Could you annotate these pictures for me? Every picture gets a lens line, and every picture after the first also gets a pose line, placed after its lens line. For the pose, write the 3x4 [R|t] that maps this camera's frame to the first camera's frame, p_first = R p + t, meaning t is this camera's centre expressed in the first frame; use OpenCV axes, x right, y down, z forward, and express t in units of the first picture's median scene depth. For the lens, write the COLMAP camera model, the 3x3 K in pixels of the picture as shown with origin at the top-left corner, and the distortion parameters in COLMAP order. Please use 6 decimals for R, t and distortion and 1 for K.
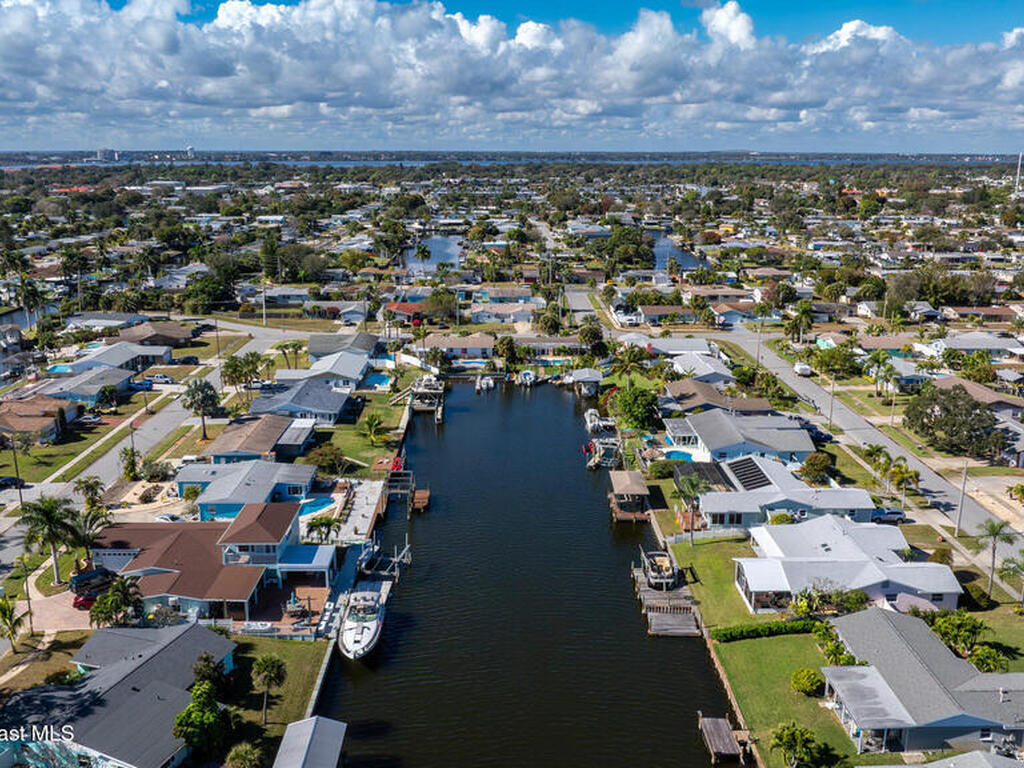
lens RADIAL K [[959.5, 0, 518.4], [0, 959.5, 383.9], [0, 0, 1]] dist [-0.008549, -0.028563]
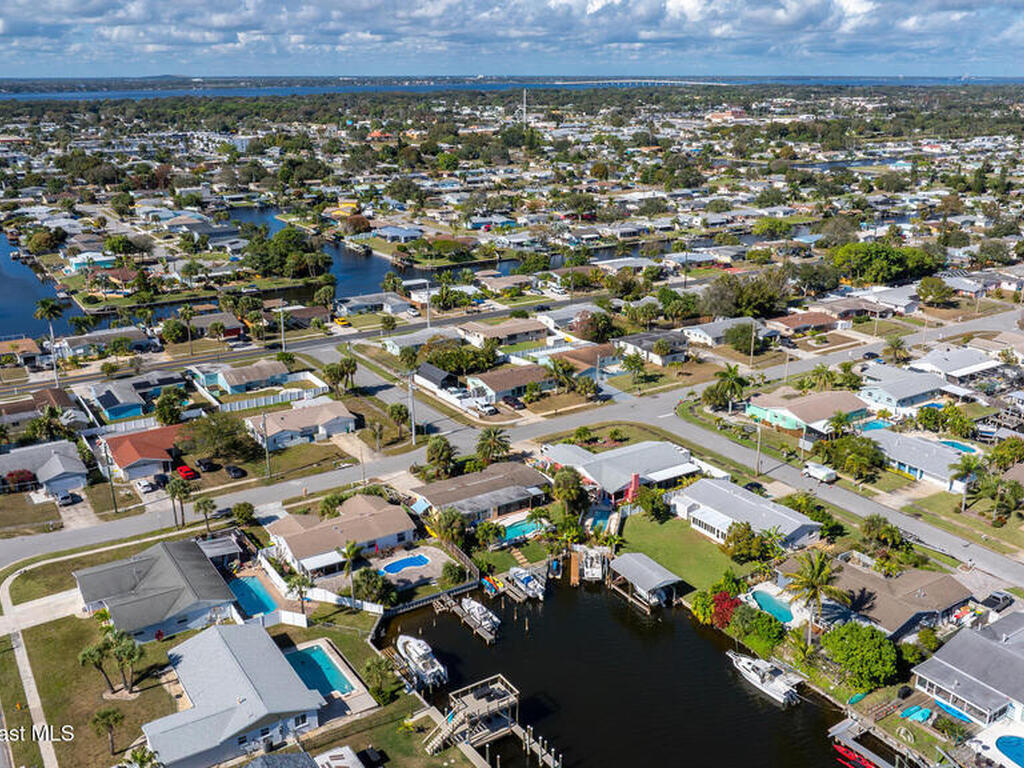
lens RADIAL K [[959.5, 0, 518.4], [0, 959.5, 383.9], [0, 0, 1]] dist [-0.008549, -0.028563]
pose [[0.846134, -0.166414, 0.506323, -0.100114], [0.127148, 0.985602, 0.111457, -0.070758], [-0.517581, -0.029929, 0.855111, 0.164693]]
